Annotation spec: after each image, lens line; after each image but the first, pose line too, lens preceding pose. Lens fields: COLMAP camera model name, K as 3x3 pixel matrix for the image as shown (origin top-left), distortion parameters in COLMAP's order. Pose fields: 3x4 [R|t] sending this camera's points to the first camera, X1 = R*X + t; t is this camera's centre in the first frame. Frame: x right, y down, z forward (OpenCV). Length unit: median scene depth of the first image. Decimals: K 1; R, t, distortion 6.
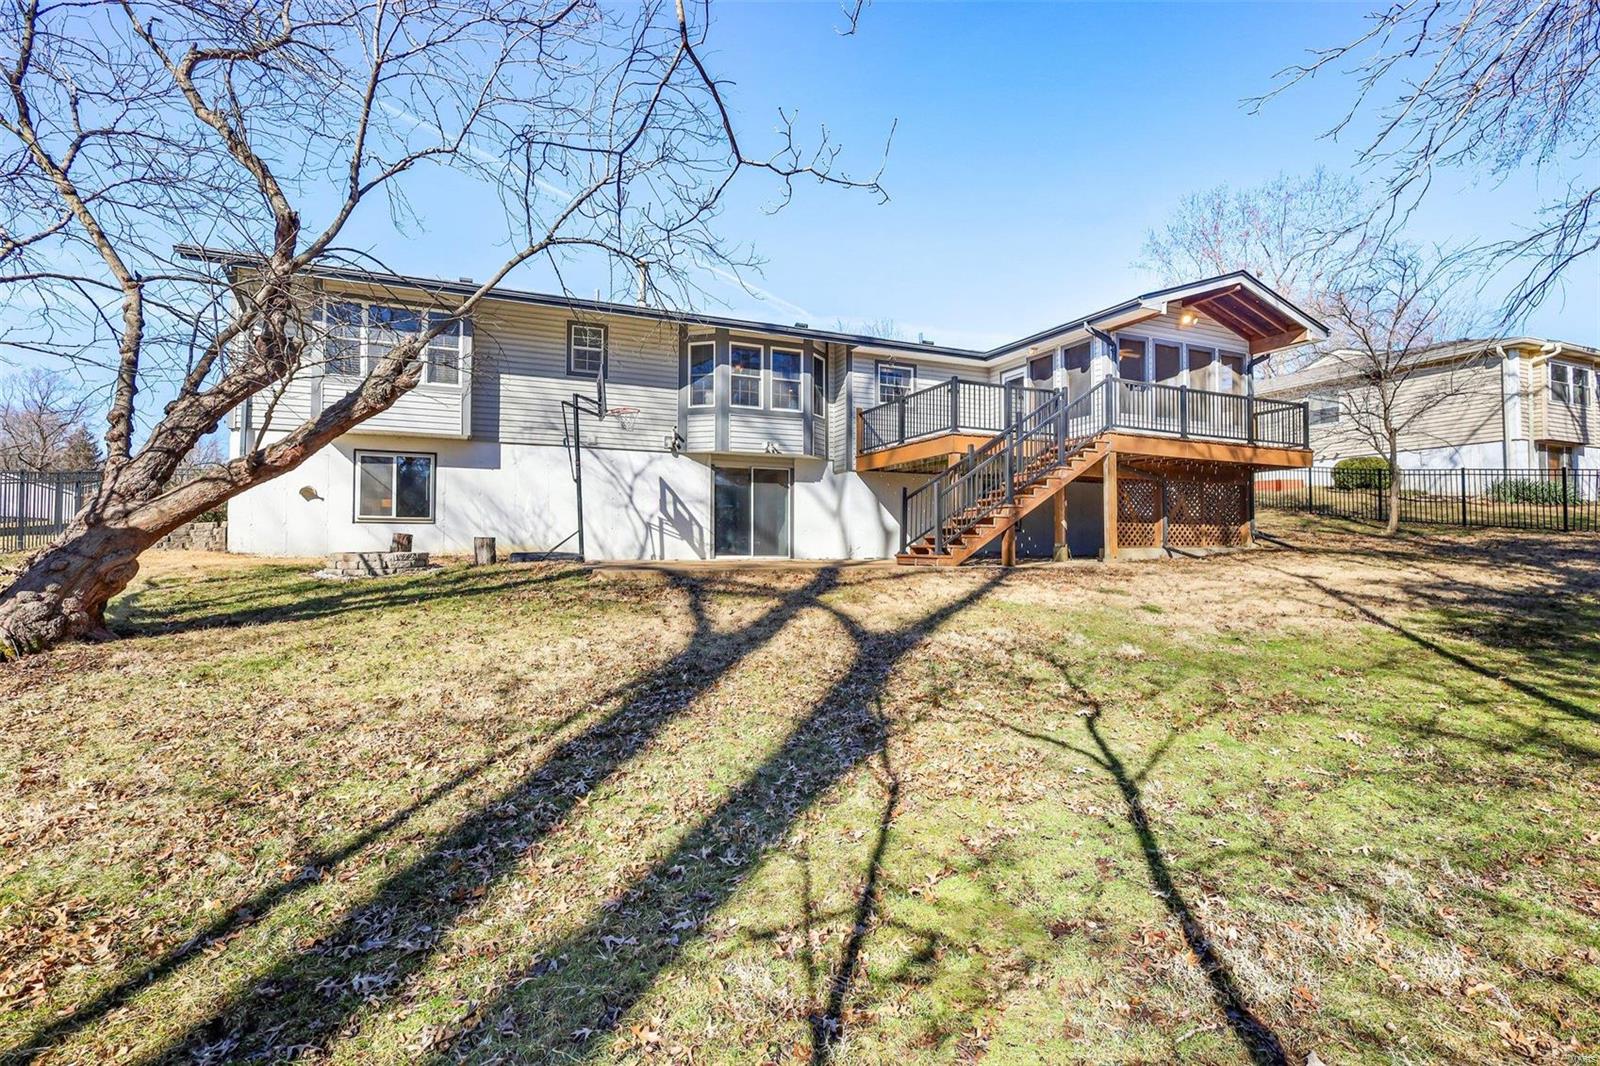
lens RADIAL K [[767.2, 0, 795.3], [0, 767.2, 543.8], [0, 0, 1]] dist [0.011410, -0.000260]
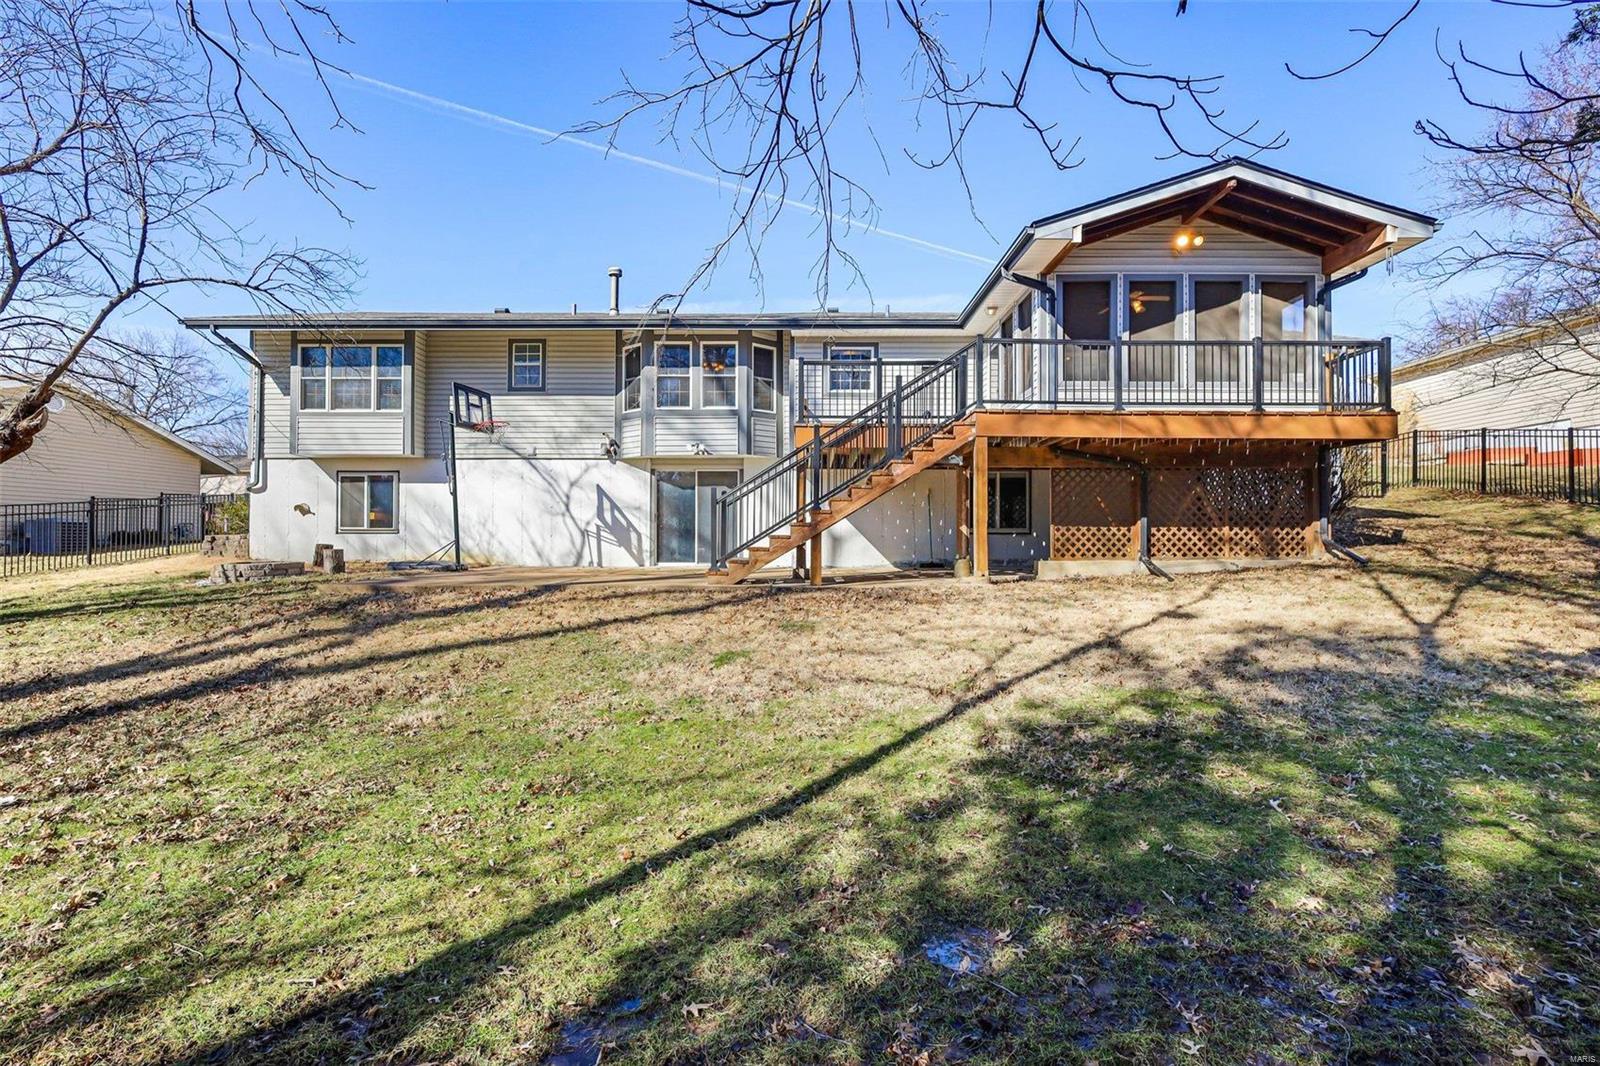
lens RADIAL K [[767.2, 0, 795.3], [0, 767.2, 543.8], [0, 0, 1]] dist [0.011410, -0.000260]
pose [[0.904640, 0.002063, -0.426171, 0.484456], [0.002626, 0.999942, 0.010413, -0.018725], [0.426168, -0.010539, 0.904583, 0.197054]]
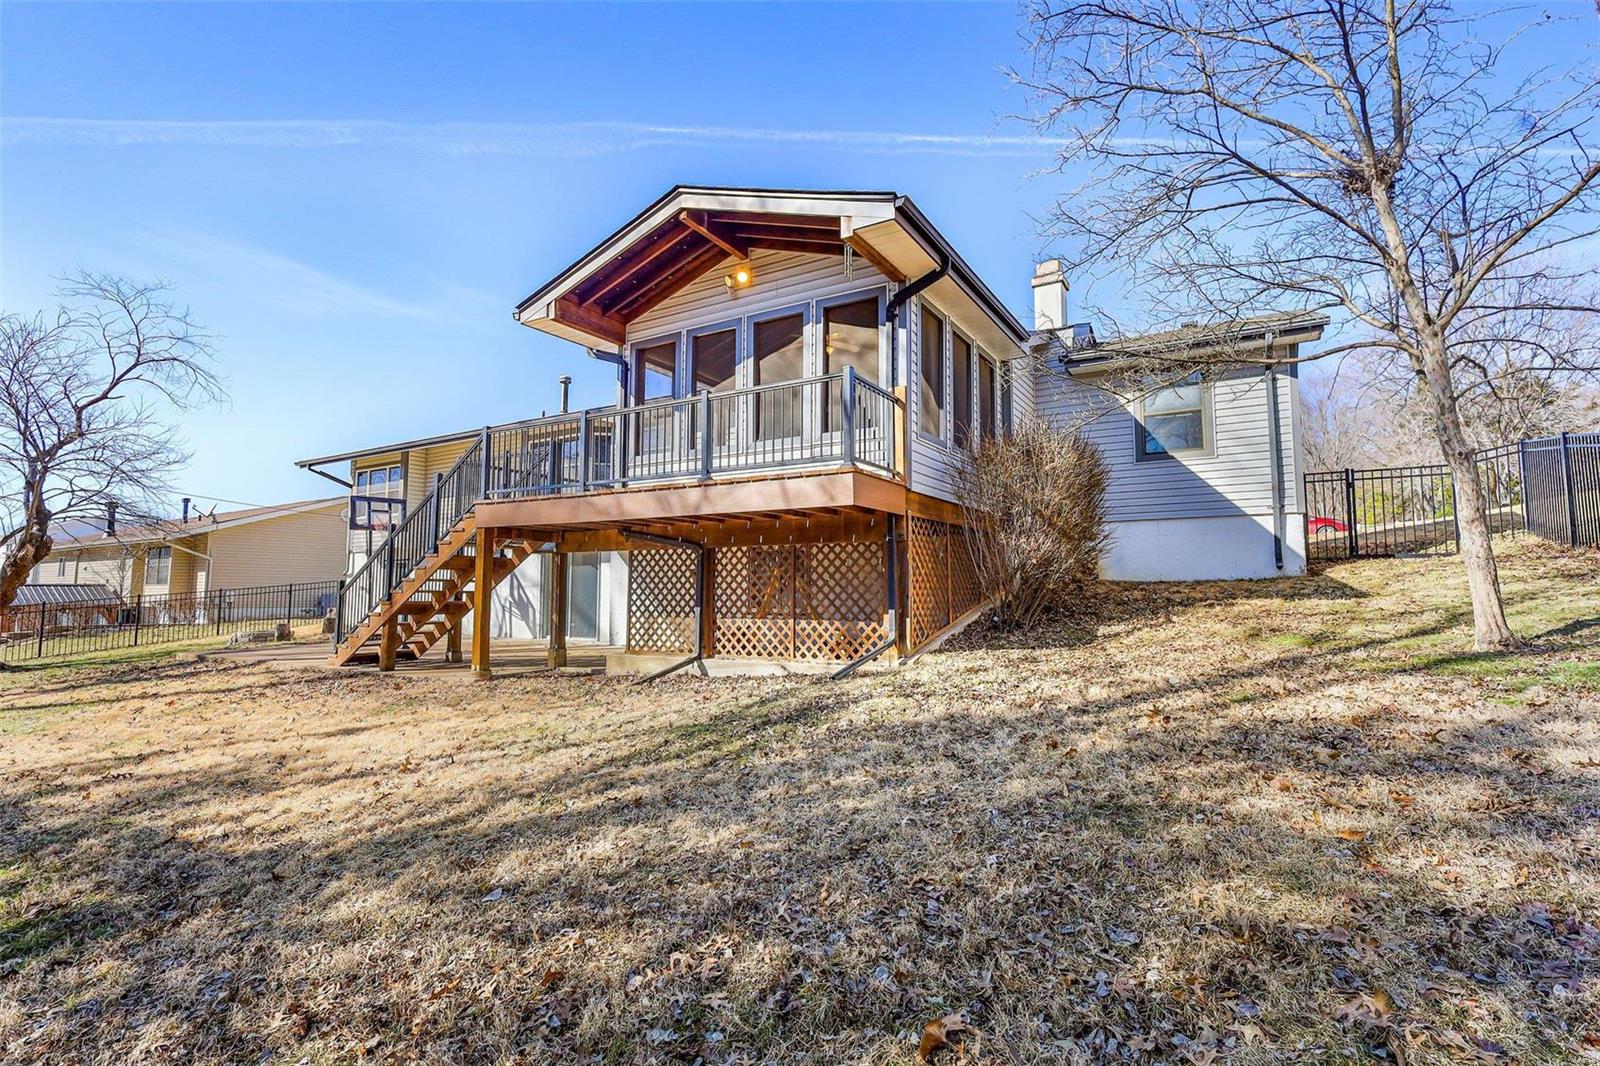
lens RADIAL K [[750.8, 0, 800.0], [0, 750.8, 533.0], [0, 0, 1]] dist [0.000045, -0.000058]
pose [[0.563811, -0.065768, -0.823281, 1.003910], [0.010472, 0.997314, -0.072499, -0.049809], [0.825837, 0.032254, 0.562985, 0.714013]]
